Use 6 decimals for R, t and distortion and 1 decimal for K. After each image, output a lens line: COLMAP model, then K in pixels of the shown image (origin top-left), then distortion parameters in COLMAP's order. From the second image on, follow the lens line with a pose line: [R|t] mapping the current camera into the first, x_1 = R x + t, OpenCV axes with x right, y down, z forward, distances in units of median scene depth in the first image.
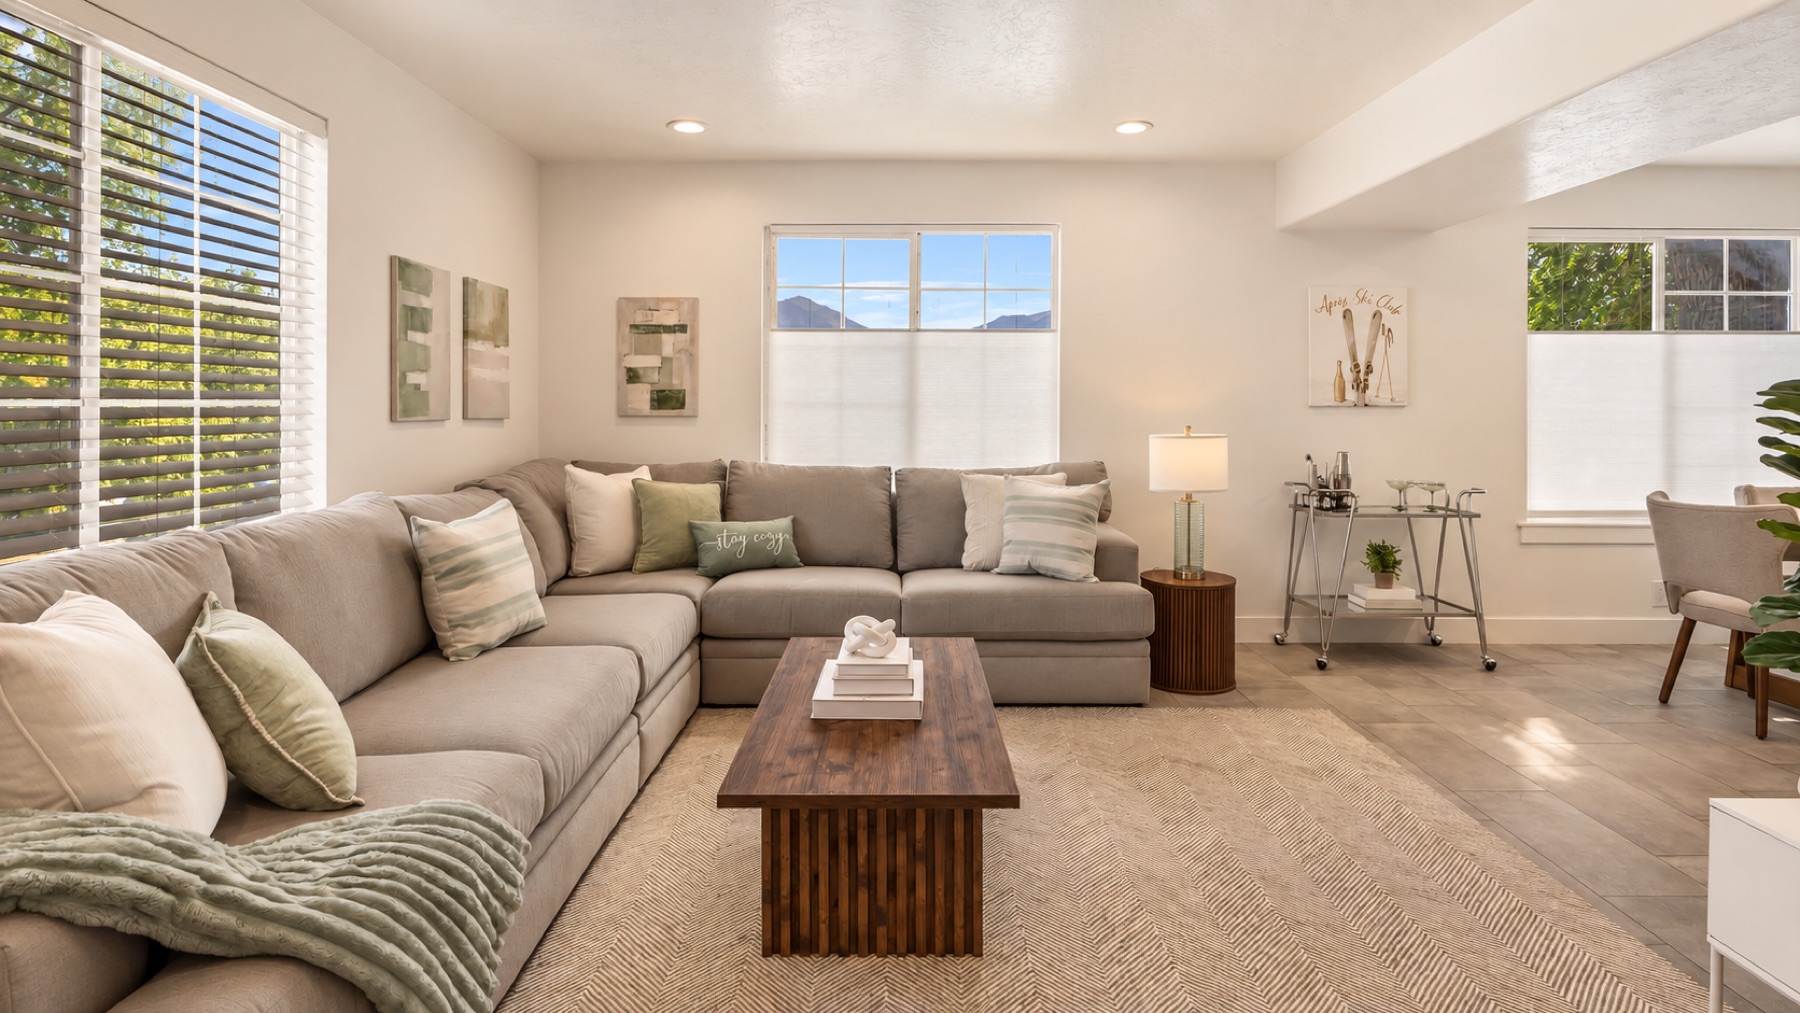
lens RADIAL K [[914.3, 0, 899.5], [0, 914.3, 401.8], [0, 0, 1]] dist [-0.002659, -0.000838]
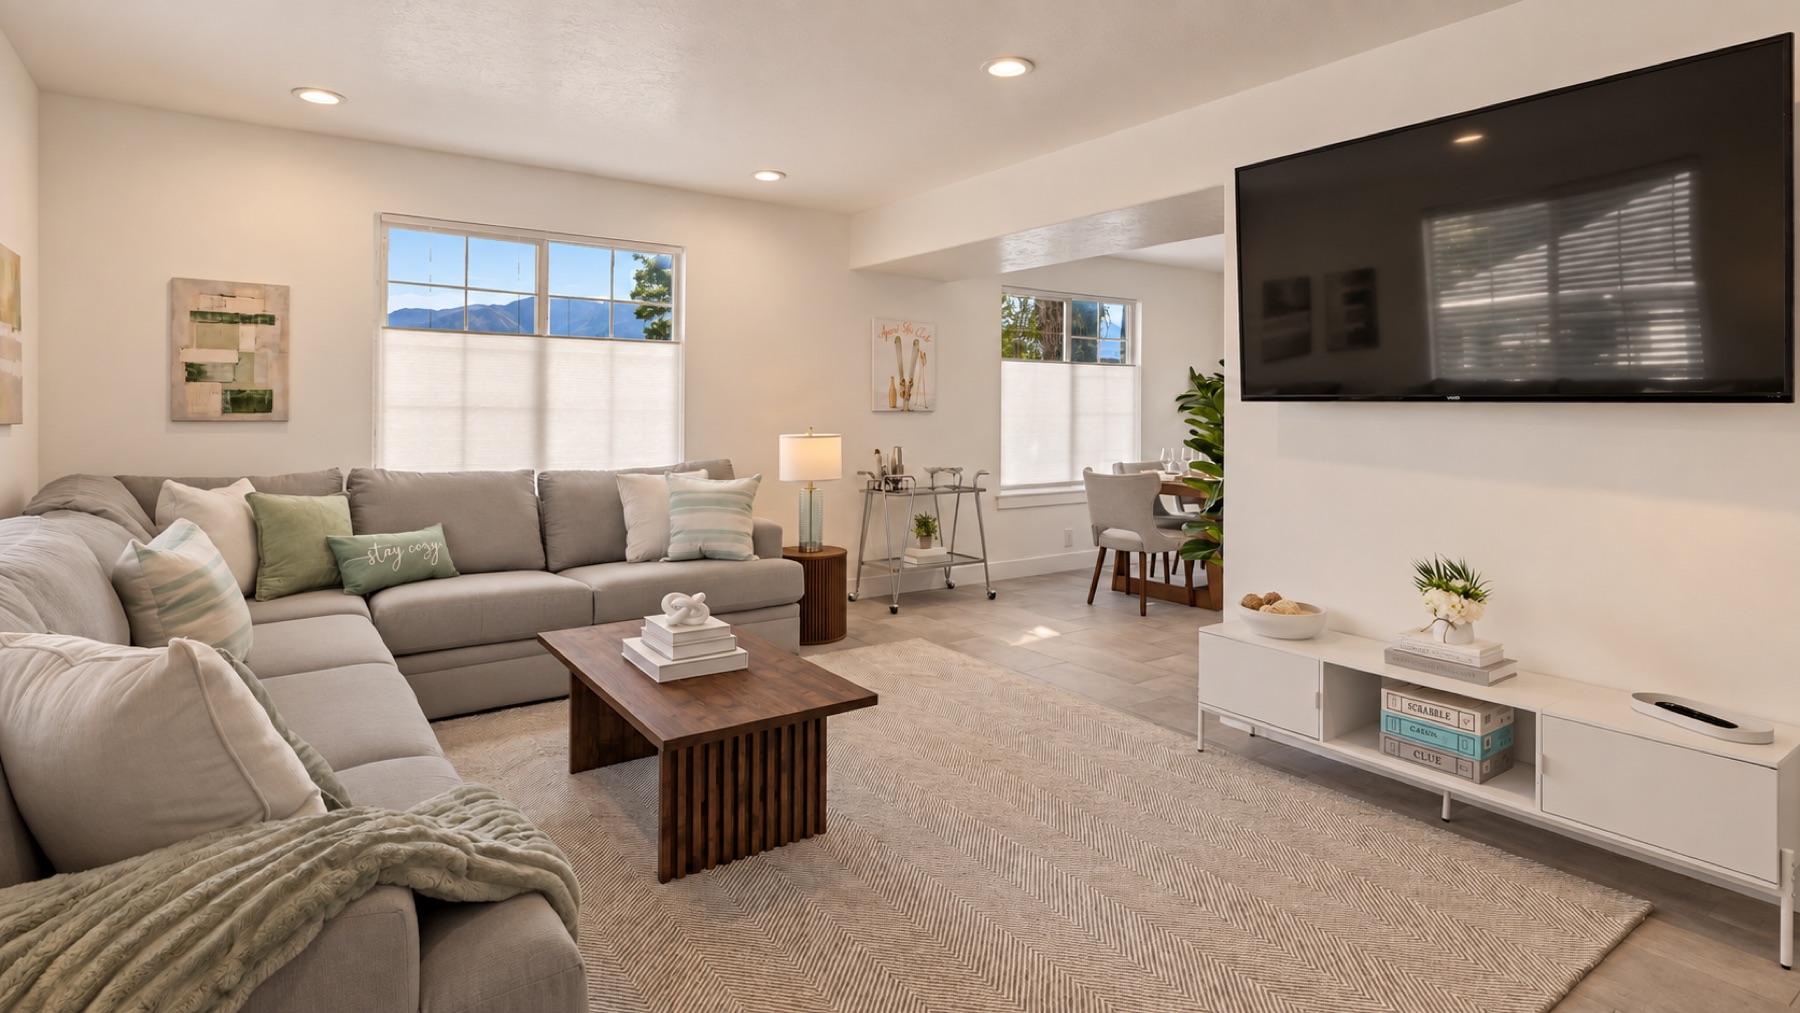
lens RADIAL K [[914.3, 0, 899.5], [0, 914.3, 401.8], [0, 0, 1]] dist [-0.002659, -0.000838]
pose [[0.811837, 0.008652, 0.583820, -0.281930], [-0.006105, 0.999961, -0.006330, -0.000743], [-0.583852, 0.001575, 0.811858, -0.058750]]
